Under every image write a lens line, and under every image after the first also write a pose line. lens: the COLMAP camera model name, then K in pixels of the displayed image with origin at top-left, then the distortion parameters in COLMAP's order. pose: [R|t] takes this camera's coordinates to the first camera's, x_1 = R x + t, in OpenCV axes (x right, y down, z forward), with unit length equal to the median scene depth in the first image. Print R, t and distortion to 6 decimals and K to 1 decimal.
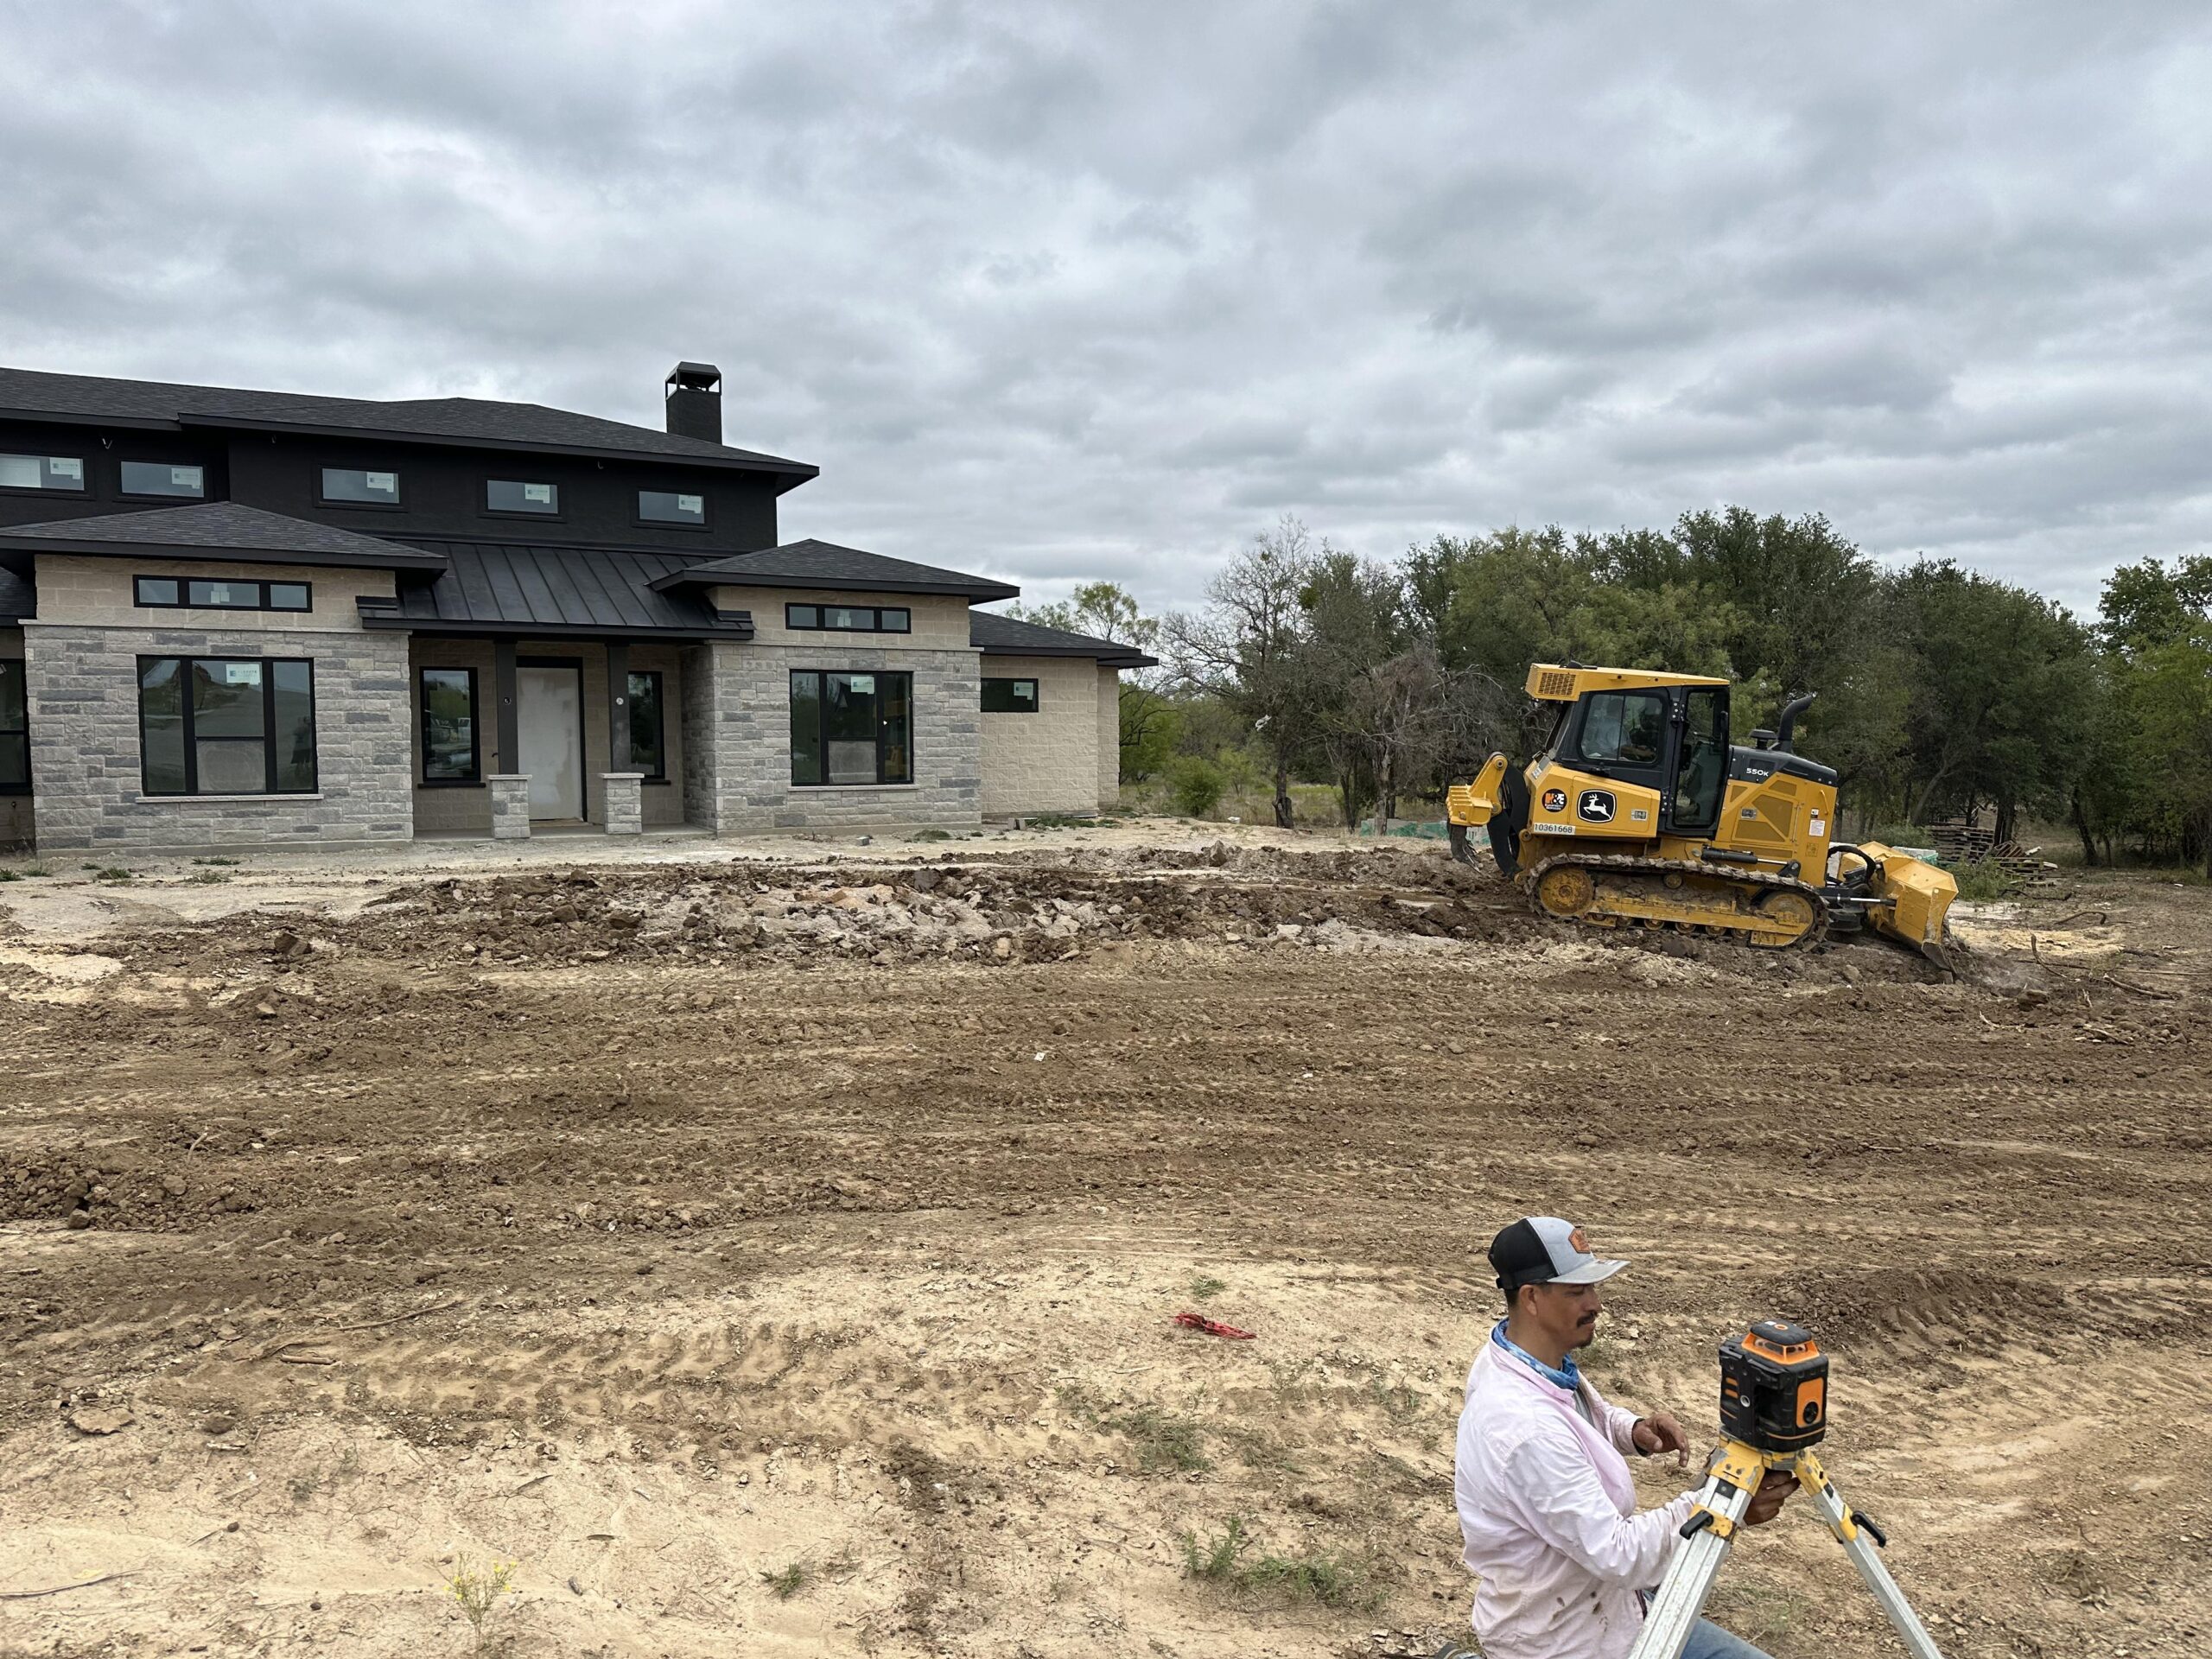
lens RADIAL K [[1537.5, 0, 1121.2], [0, 1537.5, 834.6], [0, 0, 1]] dist [0.088124, -0.119144]
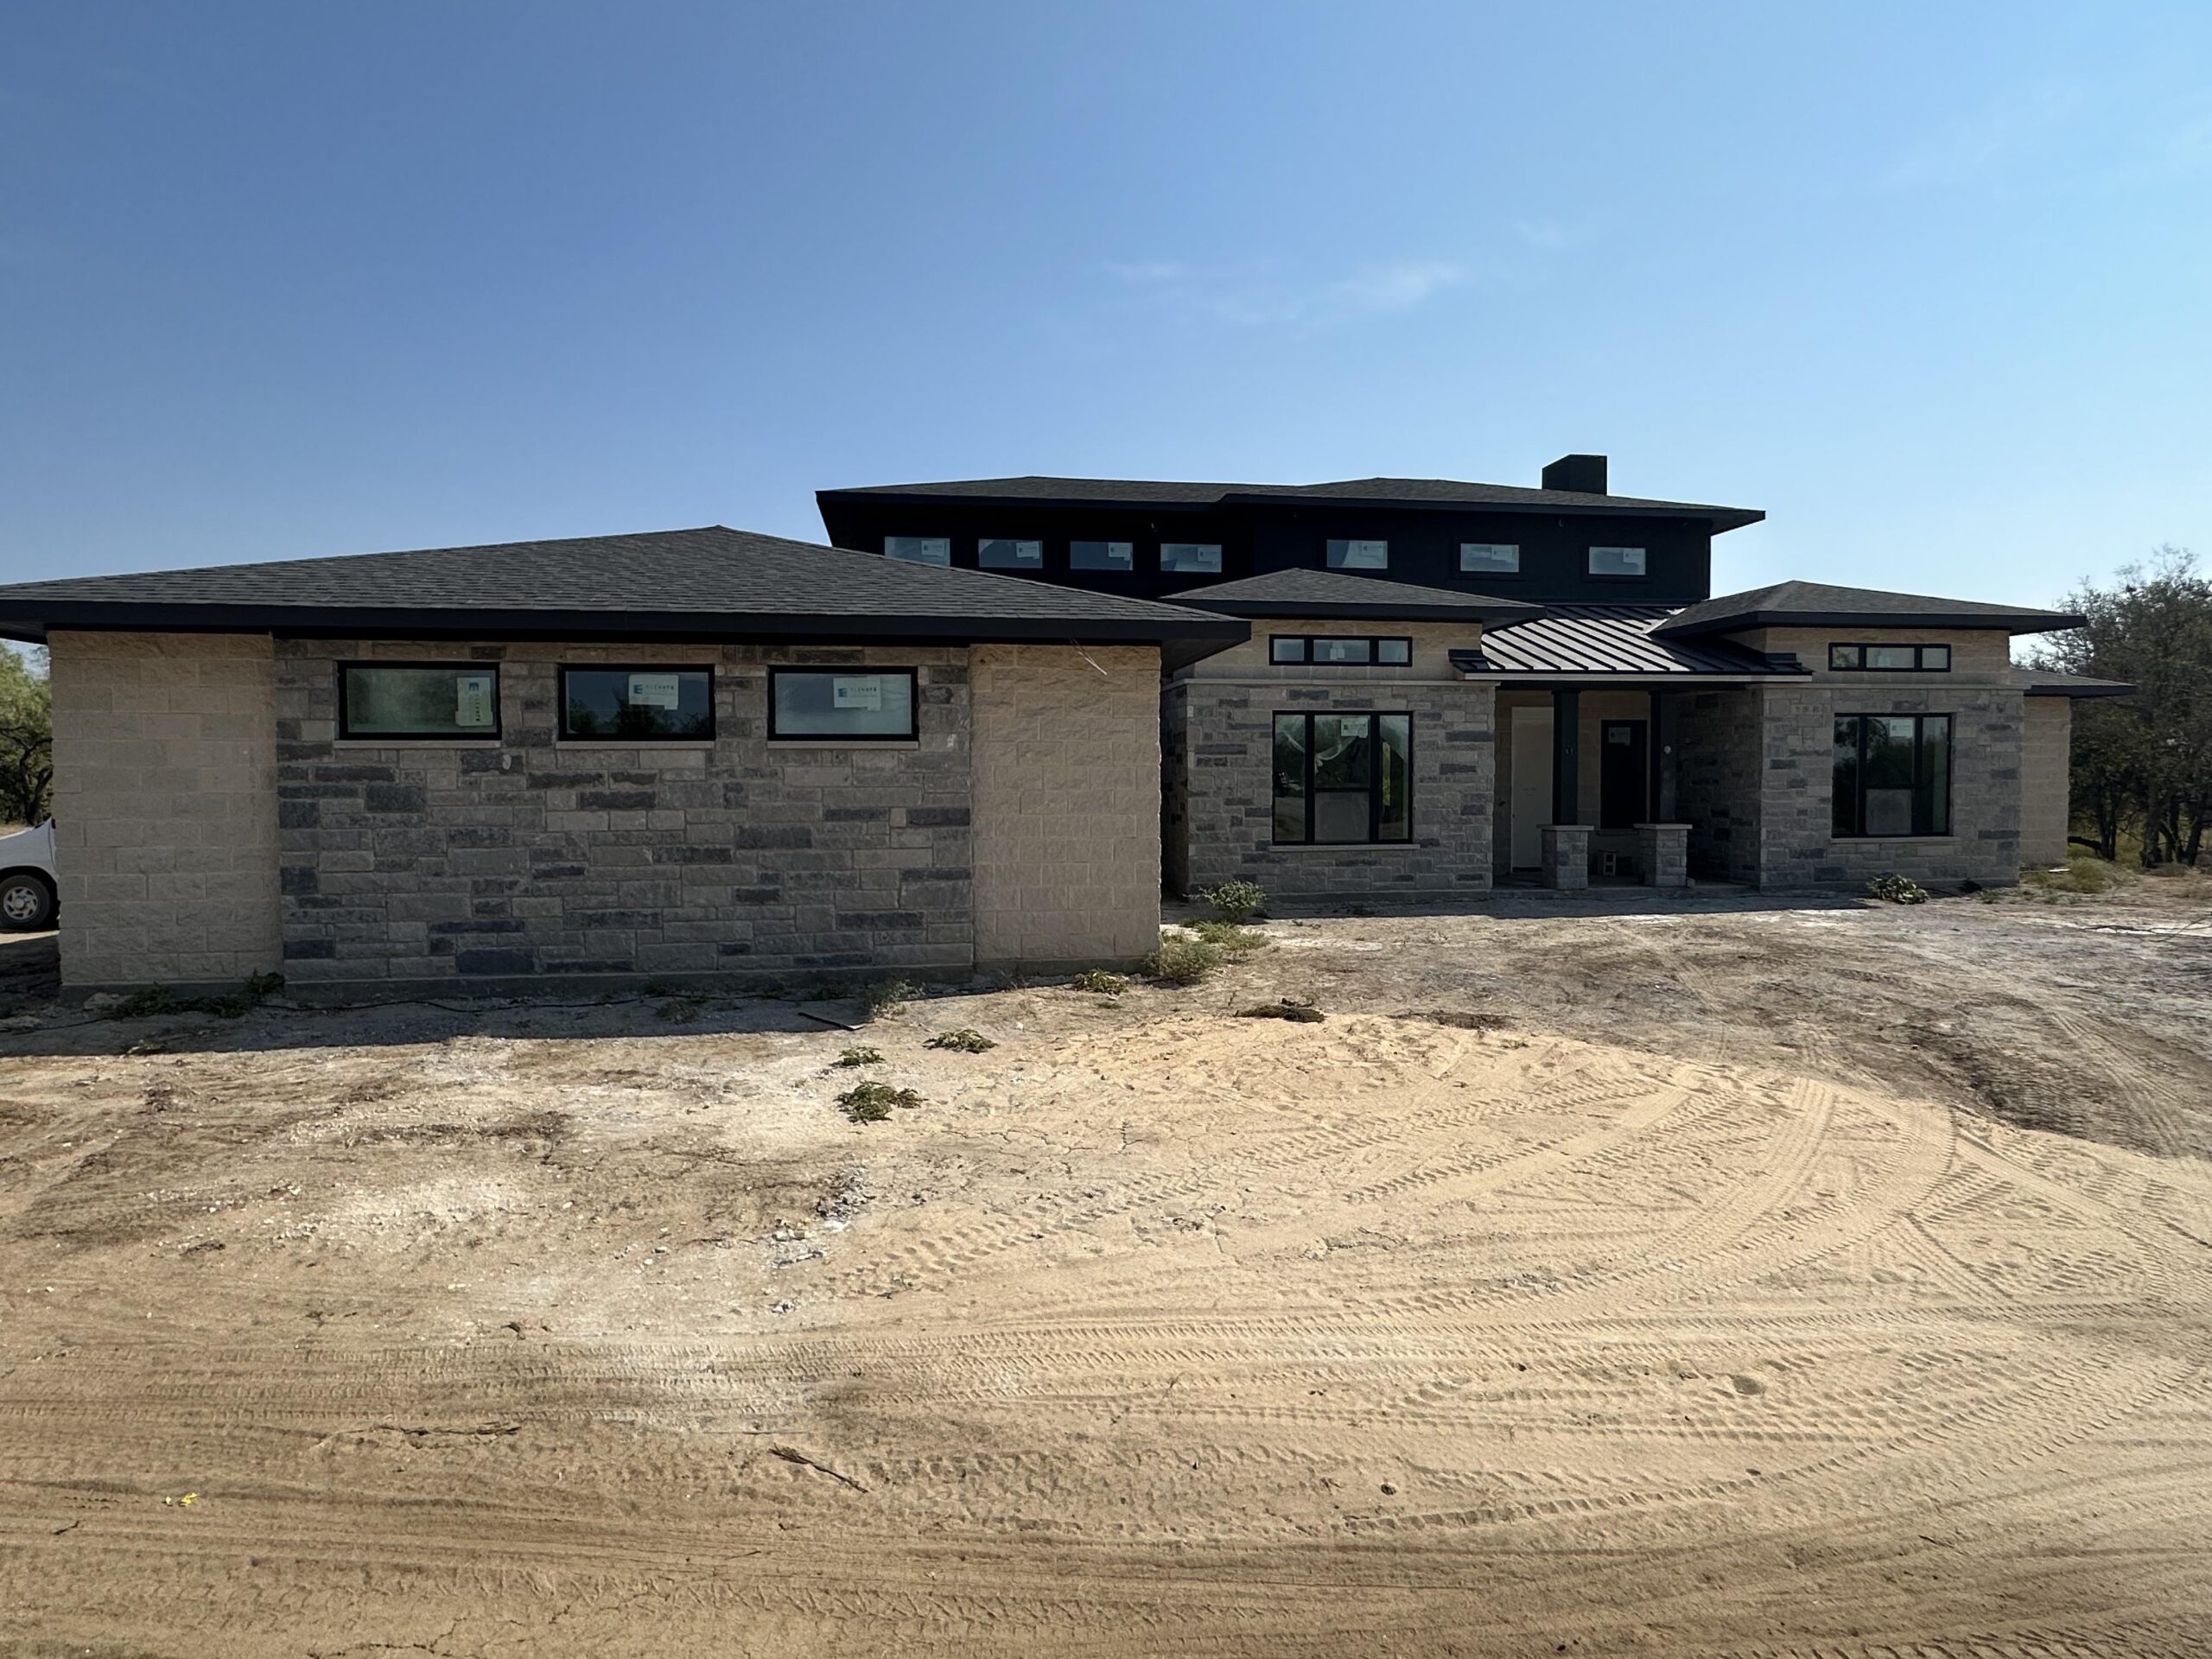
lens RADIAL K [[1226.9, 0, 1103.4], [0, 1226.9, 833.1], [0, 0, 1]] dist [-0.007897, 0.003683]
pose [[0.948266, 0.009968, -0.317320, -0.477801], [-0.016878, 0.999676, -0.019034, -0.015300], [0.317028, 0.023405, 0.948127, 0.187250]]
